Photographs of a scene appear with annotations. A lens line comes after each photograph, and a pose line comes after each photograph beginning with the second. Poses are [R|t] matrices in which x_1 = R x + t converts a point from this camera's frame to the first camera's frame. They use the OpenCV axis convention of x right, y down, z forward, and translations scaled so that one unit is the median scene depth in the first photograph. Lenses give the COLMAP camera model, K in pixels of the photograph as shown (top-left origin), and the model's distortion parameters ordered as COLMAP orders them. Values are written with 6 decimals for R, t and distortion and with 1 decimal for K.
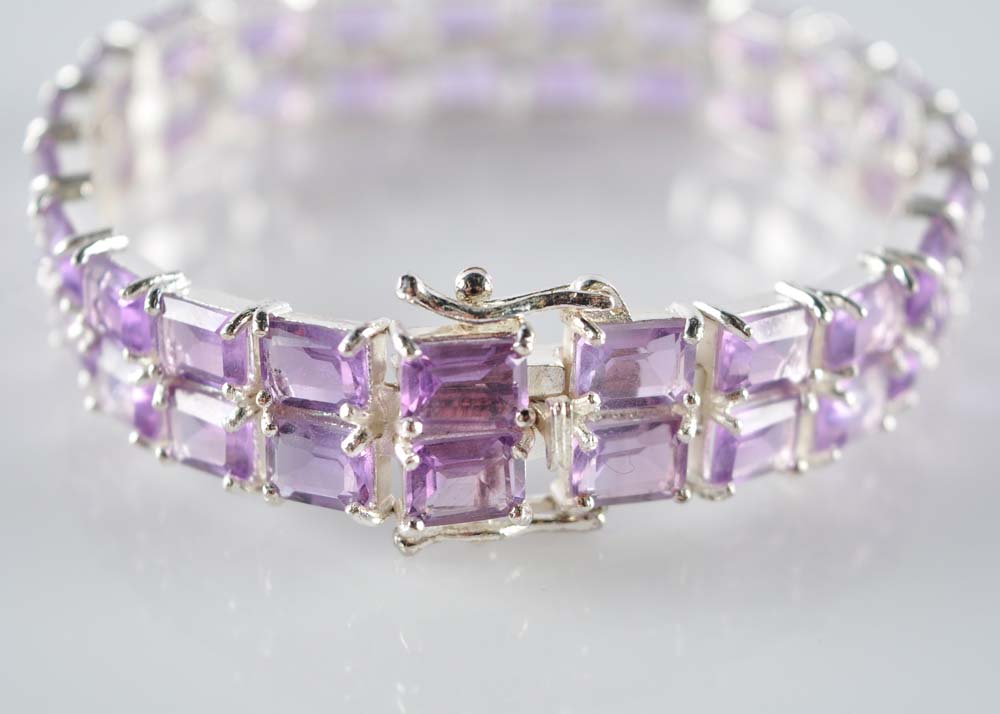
lens RADIAL K [[2441.8, 0, 500.0], [0, 2441.8, 357.0], [0, 0, 1]] dist [0.055316, 0.240117]
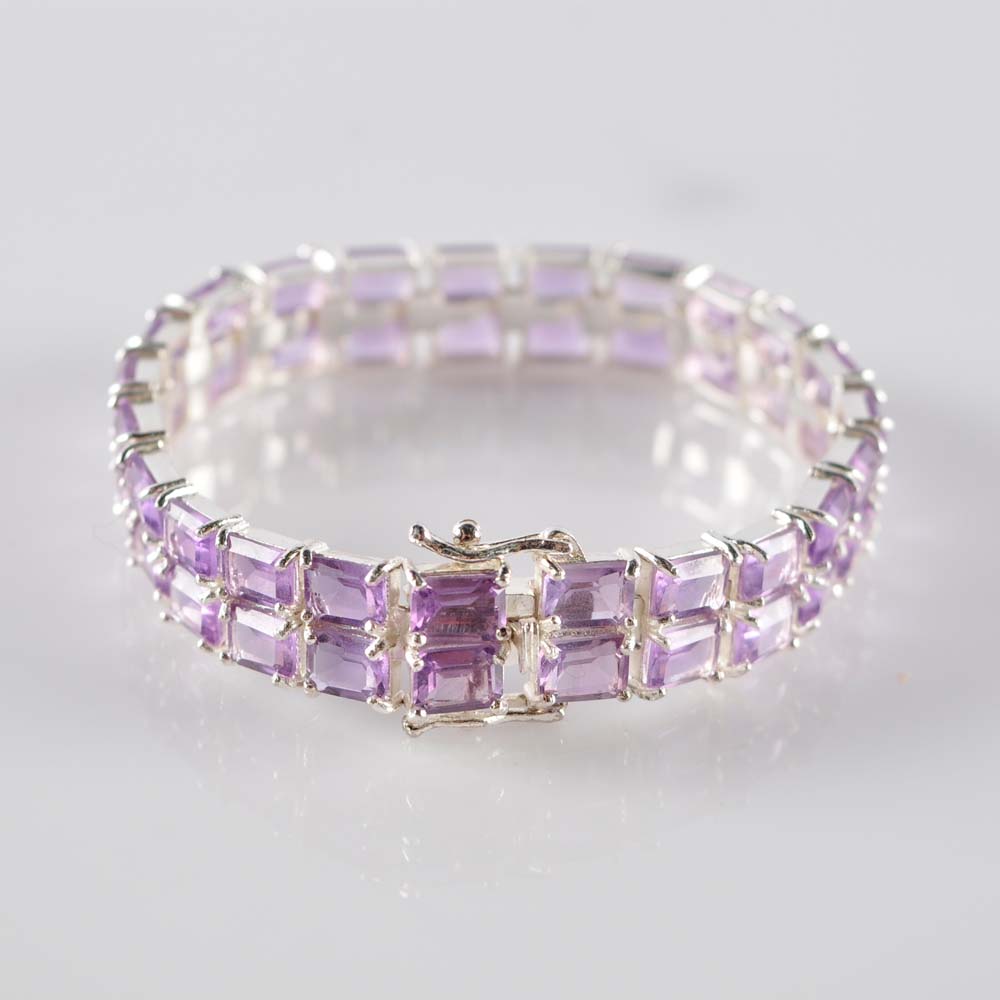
lens RADIAL K [[3286.3, 0, 500.0], [0, 3286.3, 500.0], [0, 0, 1]] dist [-0.010311, -0.377602]
pose [[0.999798, 0.018197, -0.008585, 0.021599], [-0.018320, 0.999728, -0.014441, -0.021265], [0.008320, 0.014595, 0.999859, -0.763526]]
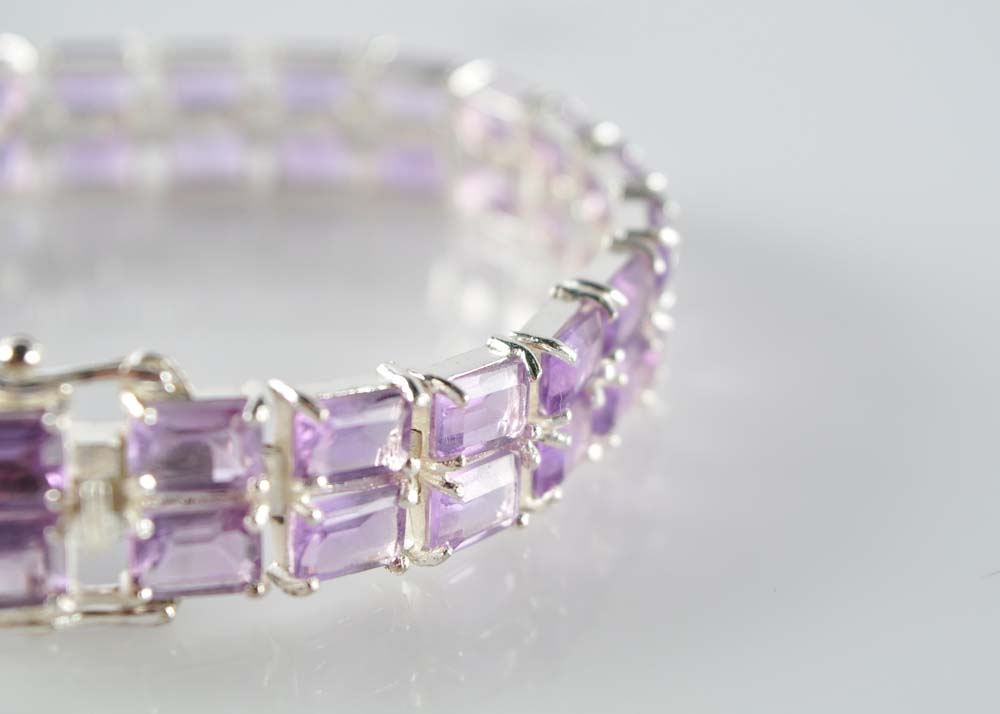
lens RADIAL K [[2441.8, 0, 500.0], [0, 2441.8, 357.0], [0, 0, 1]] dist [0.055316, 0.240117]
pose [[0.998733, 0.028107, -0.041735, 0.205044], [-0.029821, 0.998713, -0.041026, 0.003905], [0.040529, 0.042219, 0.998286, 0.076009]]
